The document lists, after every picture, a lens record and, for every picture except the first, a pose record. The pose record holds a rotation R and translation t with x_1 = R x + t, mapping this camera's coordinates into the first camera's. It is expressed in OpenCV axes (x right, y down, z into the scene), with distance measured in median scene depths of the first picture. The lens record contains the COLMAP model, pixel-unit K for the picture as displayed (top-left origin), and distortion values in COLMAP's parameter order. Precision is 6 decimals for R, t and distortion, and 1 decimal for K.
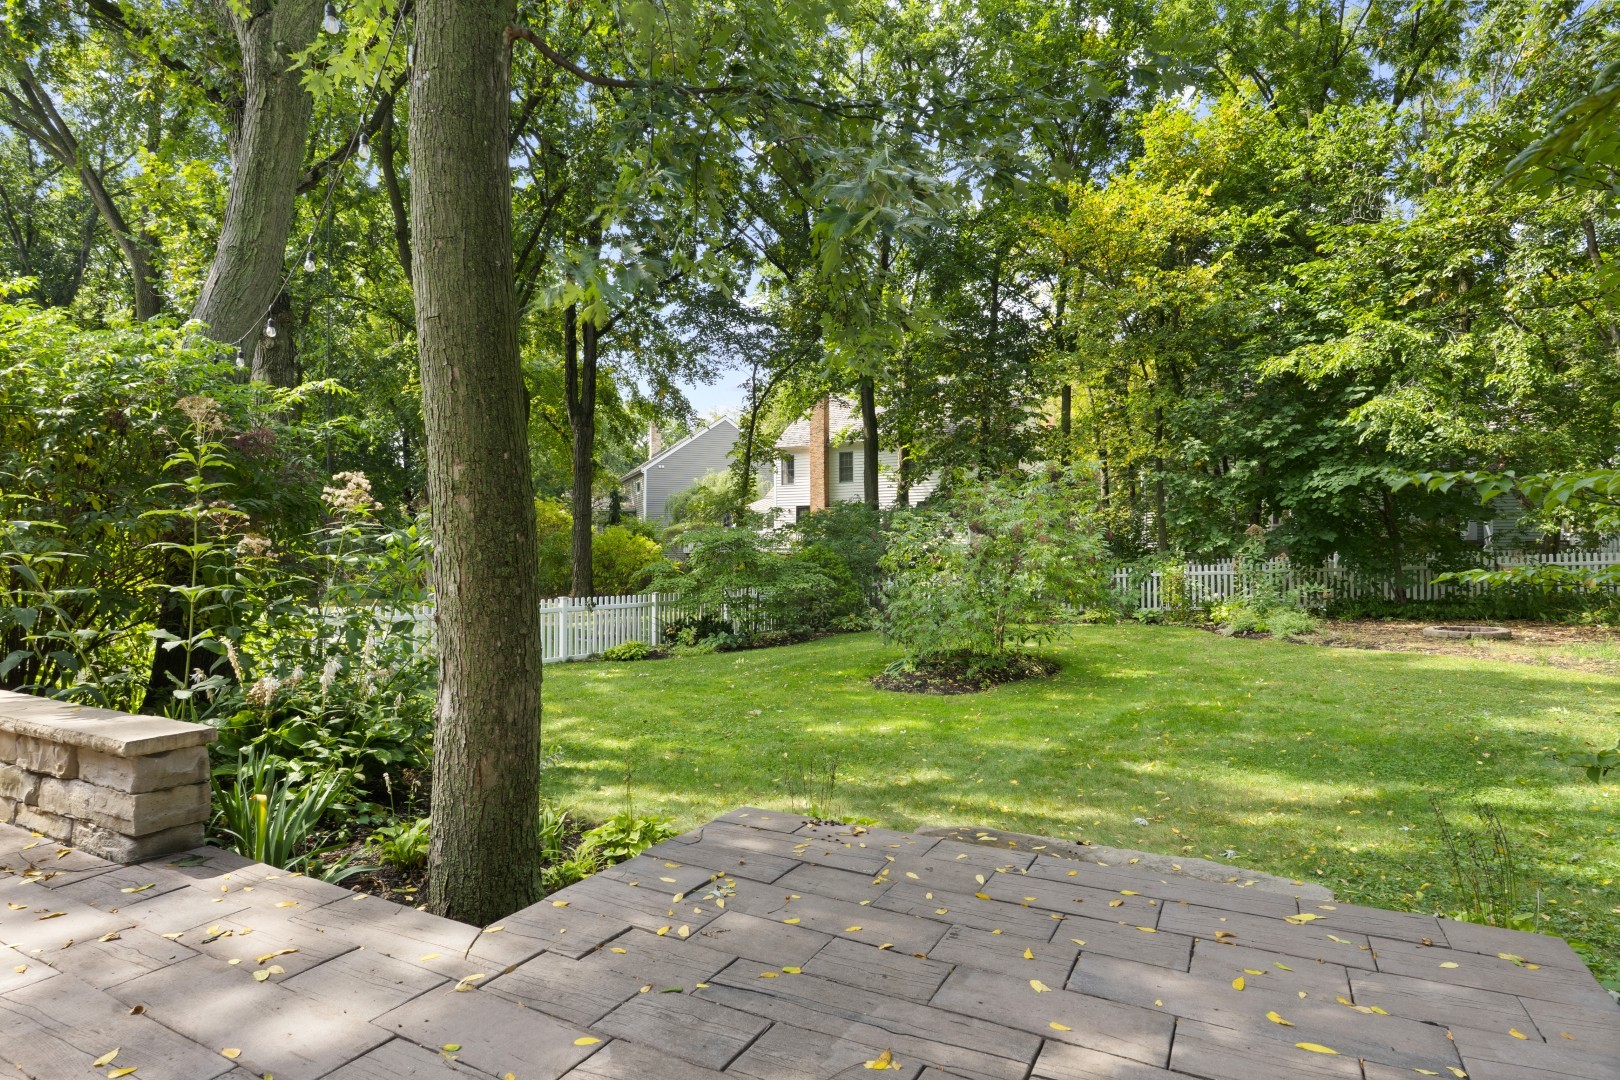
lens RADIAL K [[836.5, 0, 809.7], [0, 836.5, 539.3], [0, 0, 1]] dist [-0.001991, -0.000209]
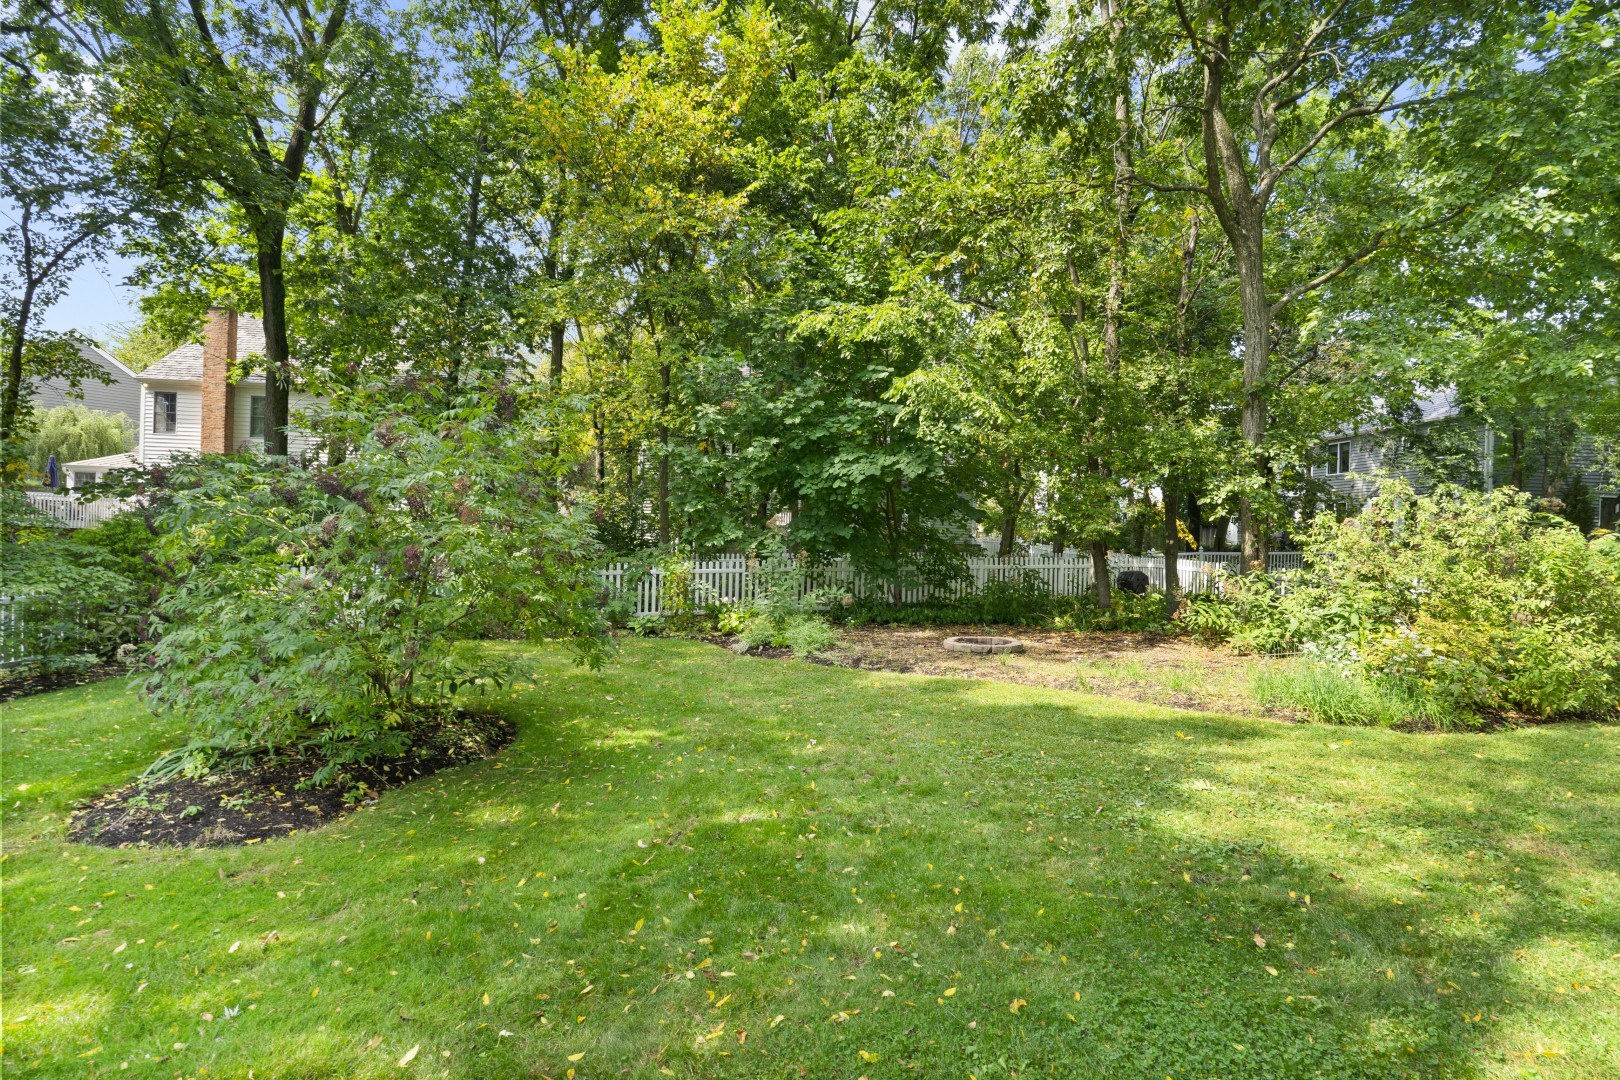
lens RADIAL K [[836.5, 0, 812.0], [0, 836.5, 544.8], [0, 0, 1]] dist [-0.001991, -0.000209]
pose [[0.830988, 0.028700, 0.555549, 0.102906], [-0.040037, 0.999164, 0.008271, 0.003212], [-0.554848, -0.029115, 0.831442, 0.282805]]
